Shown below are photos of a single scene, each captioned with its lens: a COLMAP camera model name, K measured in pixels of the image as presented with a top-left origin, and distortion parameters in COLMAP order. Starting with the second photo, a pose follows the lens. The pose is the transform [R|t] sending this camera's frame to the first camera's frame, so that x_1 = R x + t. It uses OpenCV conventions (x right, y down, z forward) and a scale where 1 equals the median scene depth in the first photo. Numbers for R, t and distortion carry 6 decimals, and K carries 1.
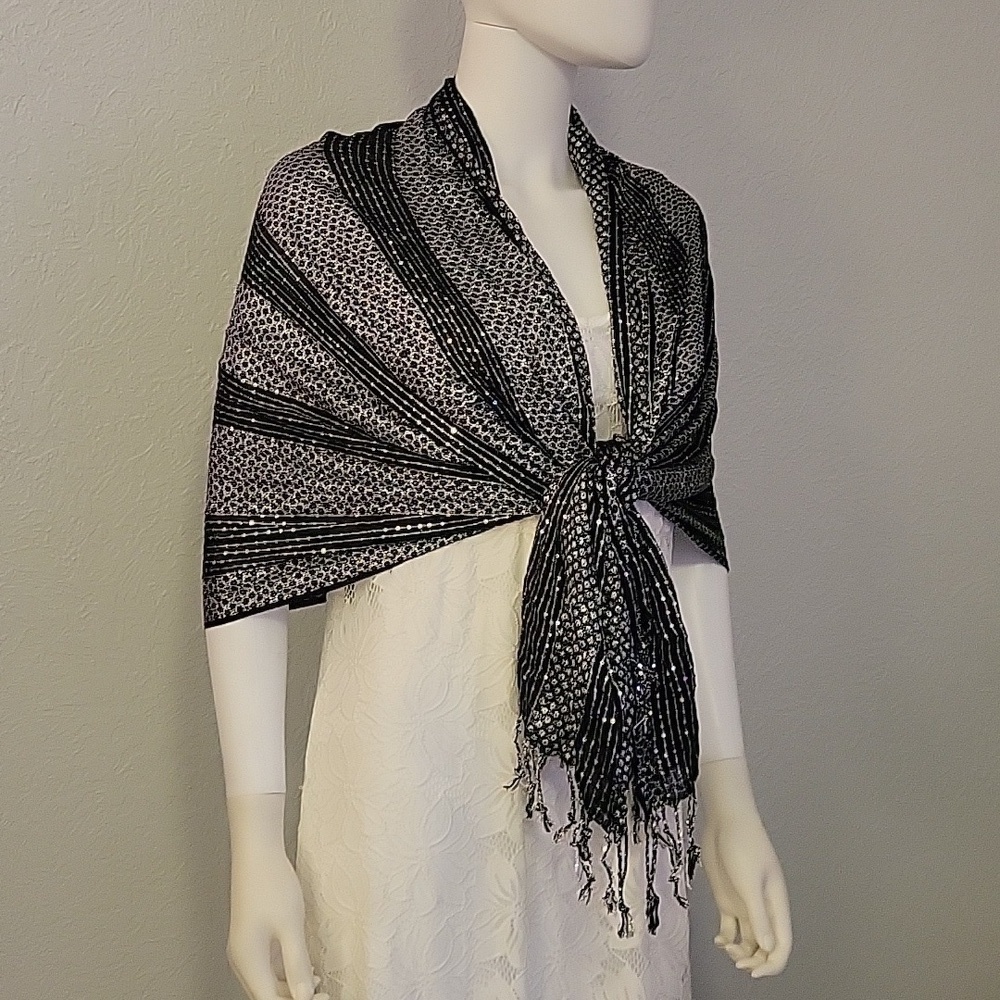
lens RADIAL K [[1690.2, 0, 470.6], [0, 1690.2, 469.0], [0, 0, 1]] dist [0.036431, -0.051192]
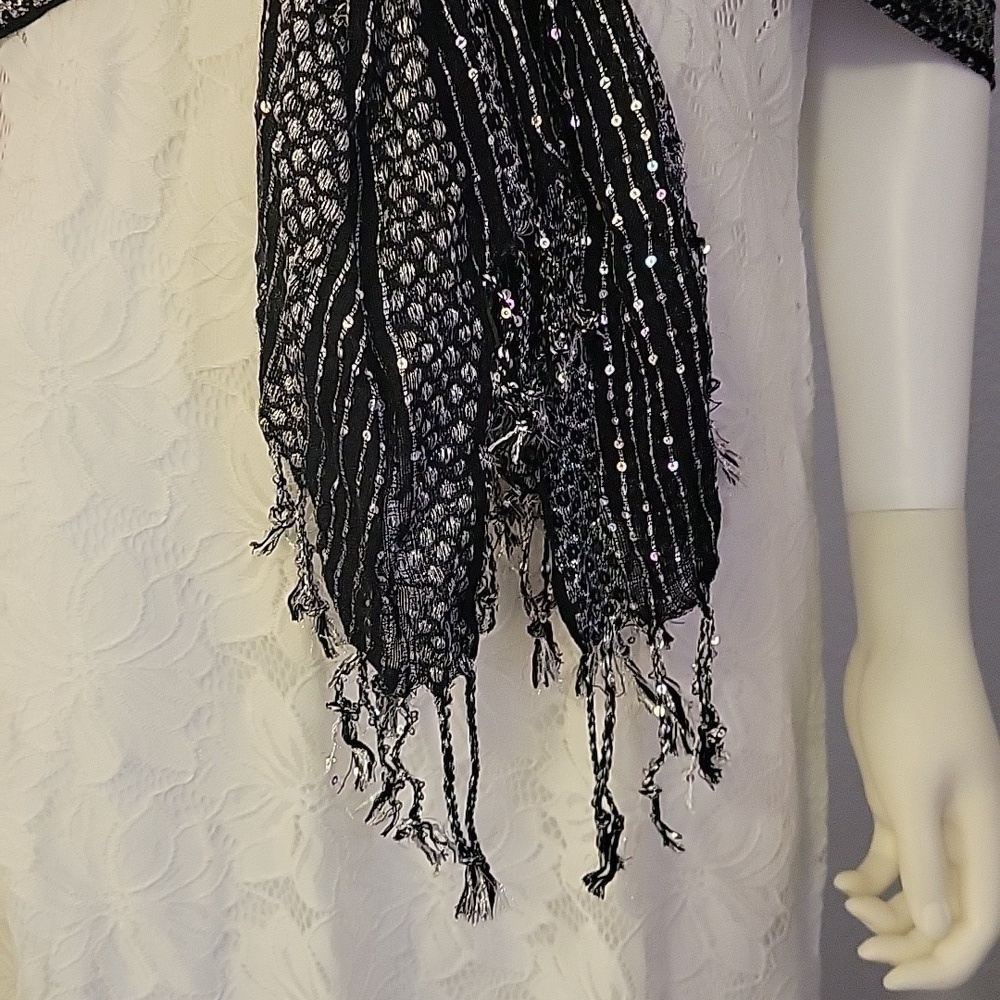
lens RADIAL K [[1690.2, 0, 470.6], [0, 1690.2, 469.0], [0, 0, 1]] dist [0.036431, -0.051192]
pose [[0.929653, 0.105330, -0.353059, 0.226068], [-0.015022, 0.968304, 0.249323, 0.058277], [0.368130, -0.226481, 0.901769, 0.628848]]
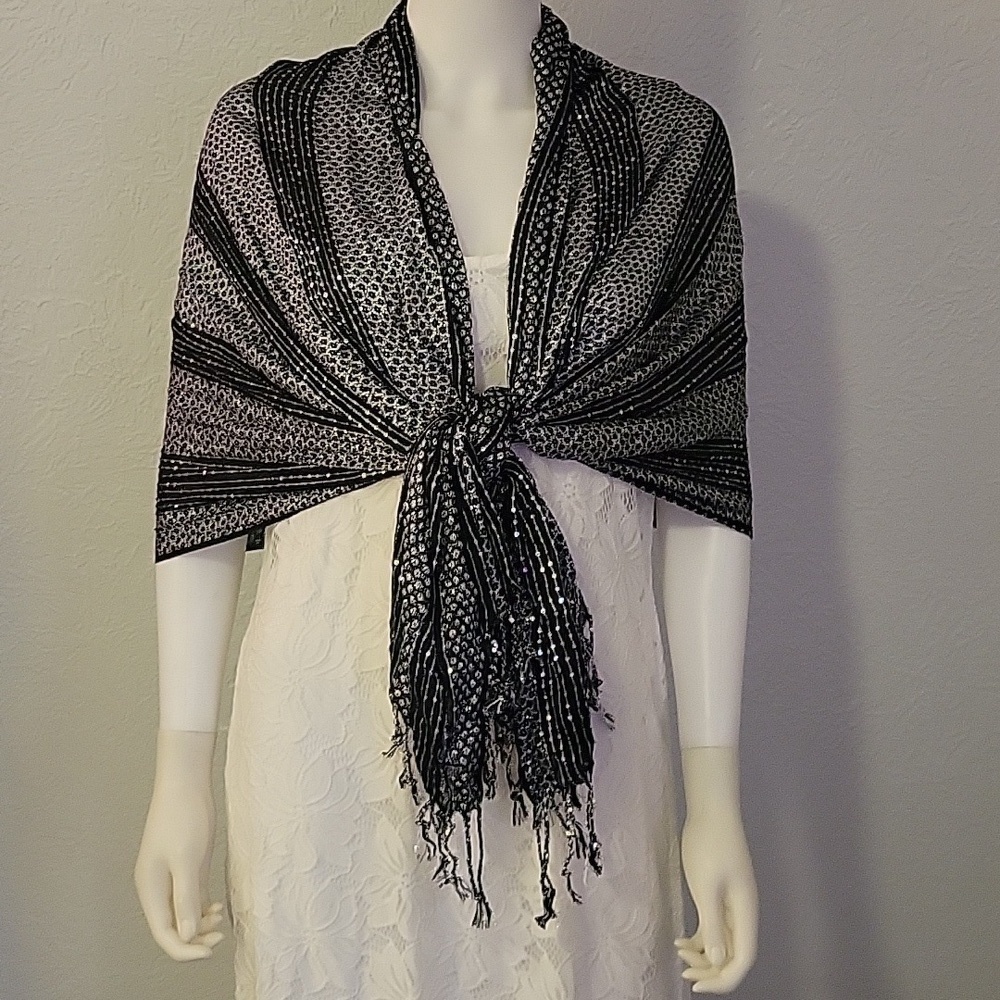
lens RADIAL K [[1690.2, 0, 470.6], [0, 1690.2, 469.0], [0, 0, 1]] dist [0.036431, -0.051192]
pose [[0.907073, 0.048997, -0.418111, 0.455765], [-0.019345, 0.997006, 0.074867, -0.044188], [0.420528, -0.059822, 0.905305, 0.166973]]
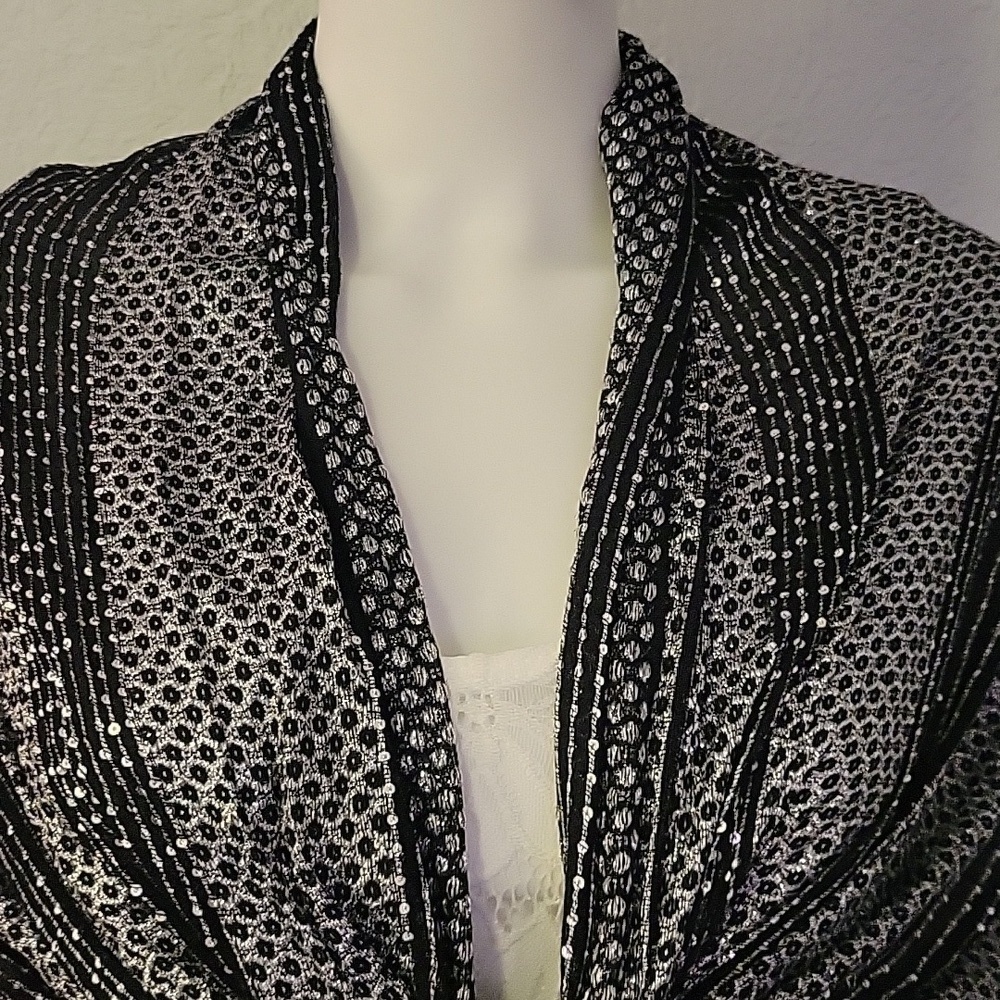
lens RADIAL K [[1690.2, 0, 470.6], [0, 1690.2, 469.0], [0, 0, 1]] dist [0.036431, -0.051192]
pose [[0.896483, 0.012034, -0.442916, 0.225183], [-0.001346, 0.999700, 0.024437, -0.138922], [0.443077, -0.021311, 0.896230, 0.688631]]
